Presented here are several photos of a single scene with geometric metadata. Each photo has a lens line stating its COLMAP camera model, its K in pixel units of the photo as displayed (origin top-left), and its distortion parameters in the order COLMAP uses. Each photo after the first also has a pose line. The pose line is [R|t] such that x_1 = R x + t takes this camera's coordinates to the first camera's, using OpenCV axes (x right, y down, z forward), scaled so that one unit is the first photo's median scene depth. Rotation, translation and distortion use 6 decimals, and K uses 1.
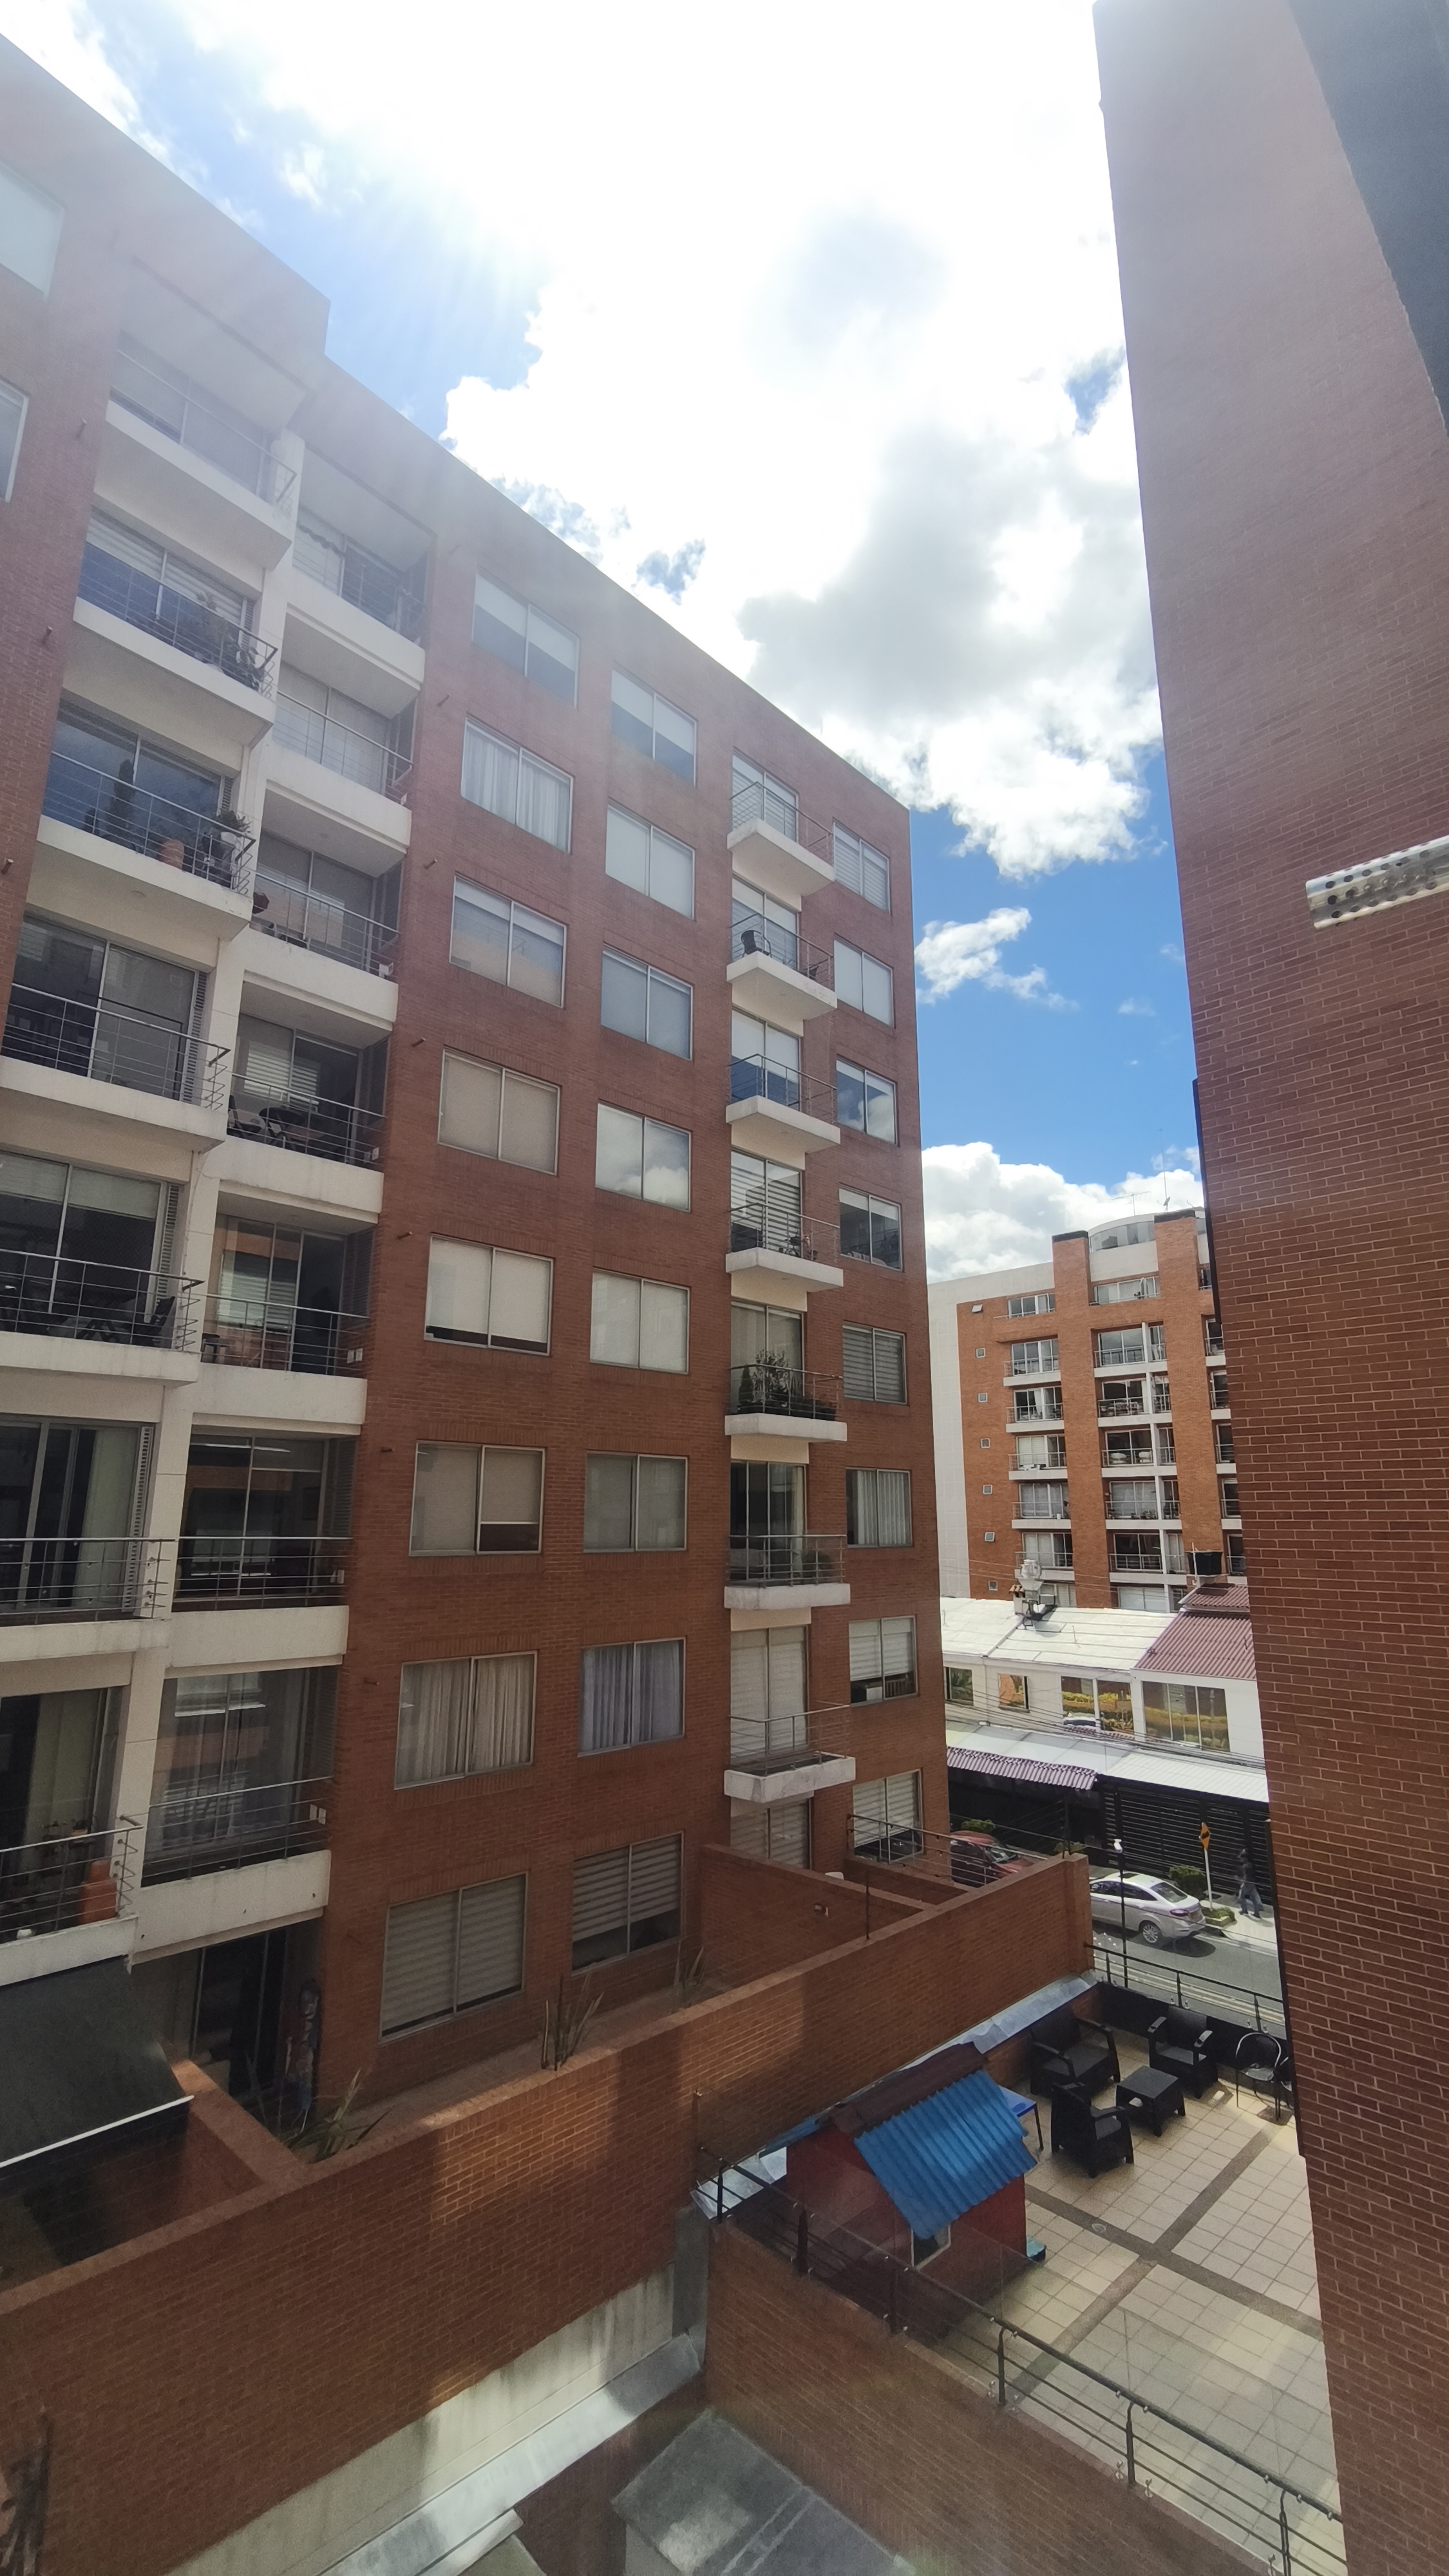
lens RADIAL K [[1094.9, 0, 713.7], [0, 1094.9, 1280.9], [0, 0, 1]] dist [0.000026, -0.000323]
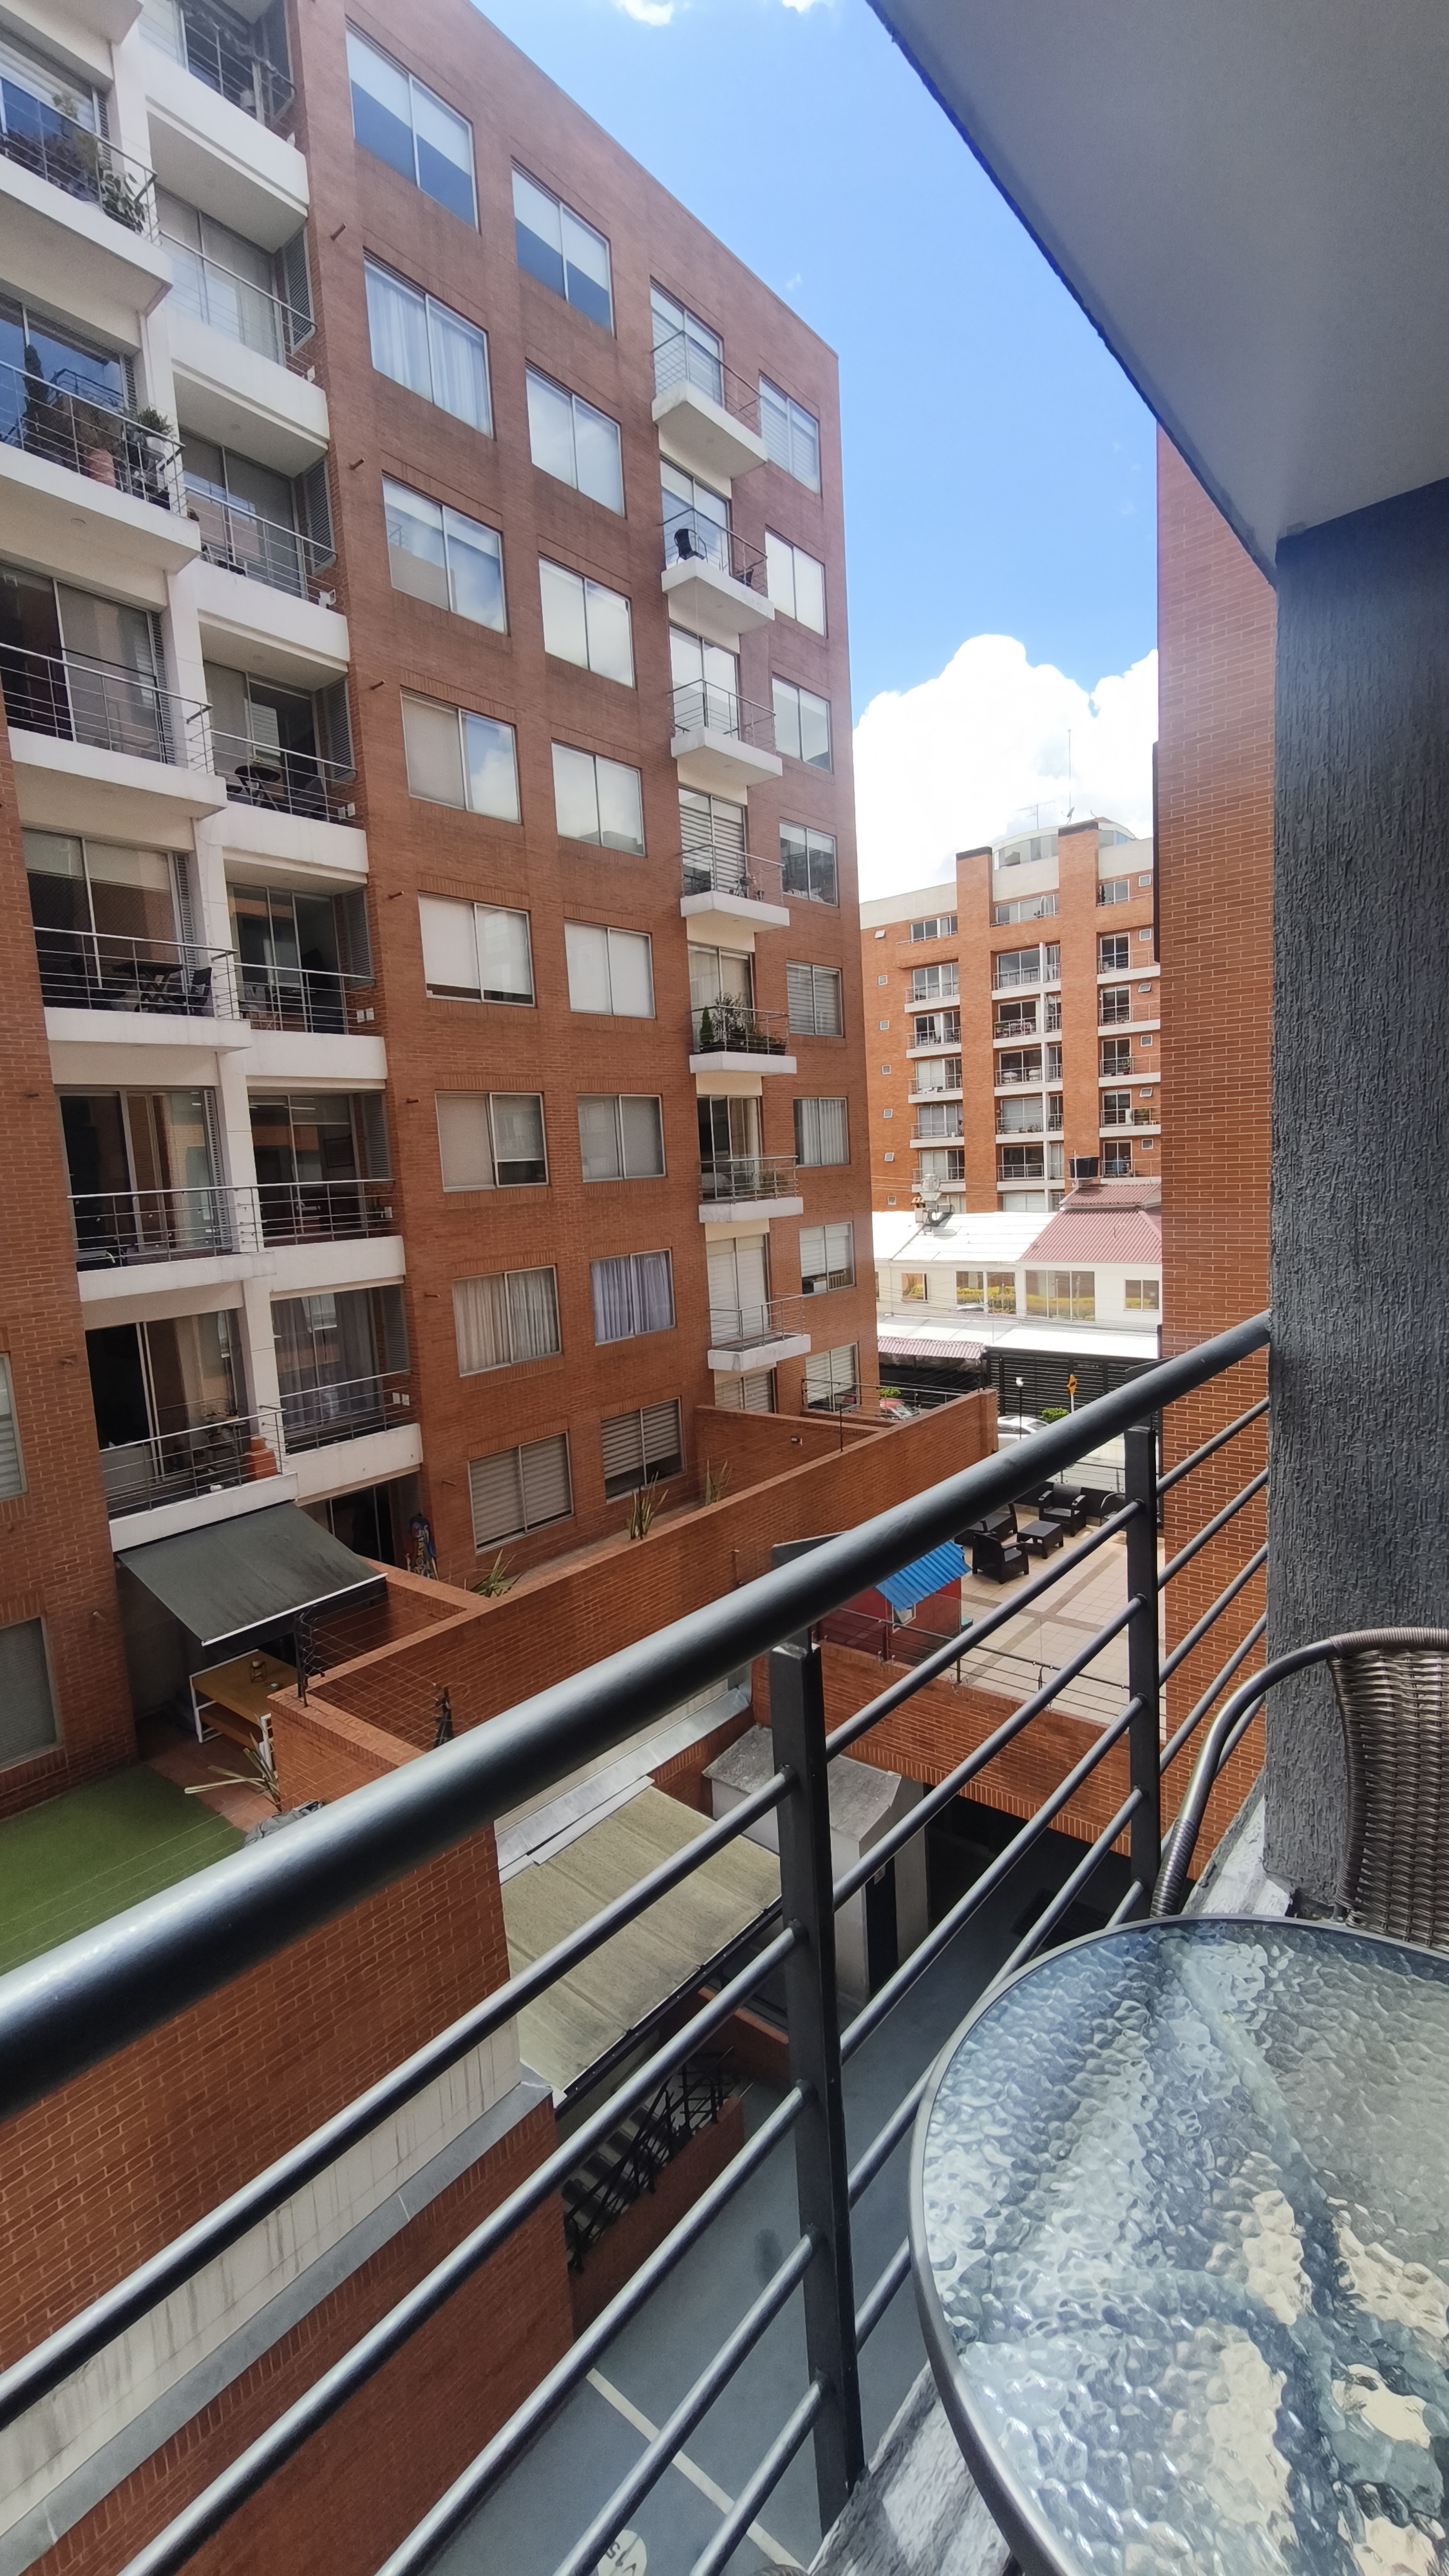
lens RADIAL K [[1094.9, 0, 714.1], [0, 1094.9, 1285.7], [0, 0, 1]] dist [0.000026, -0.000323]
pose [[0.993741, -0.065480, 0.090503, -0.089357], [0.032204, 0.943715, 0.329190, -0.021693], [-0.106964, -0.324215, 0.939917, -0.121425]]
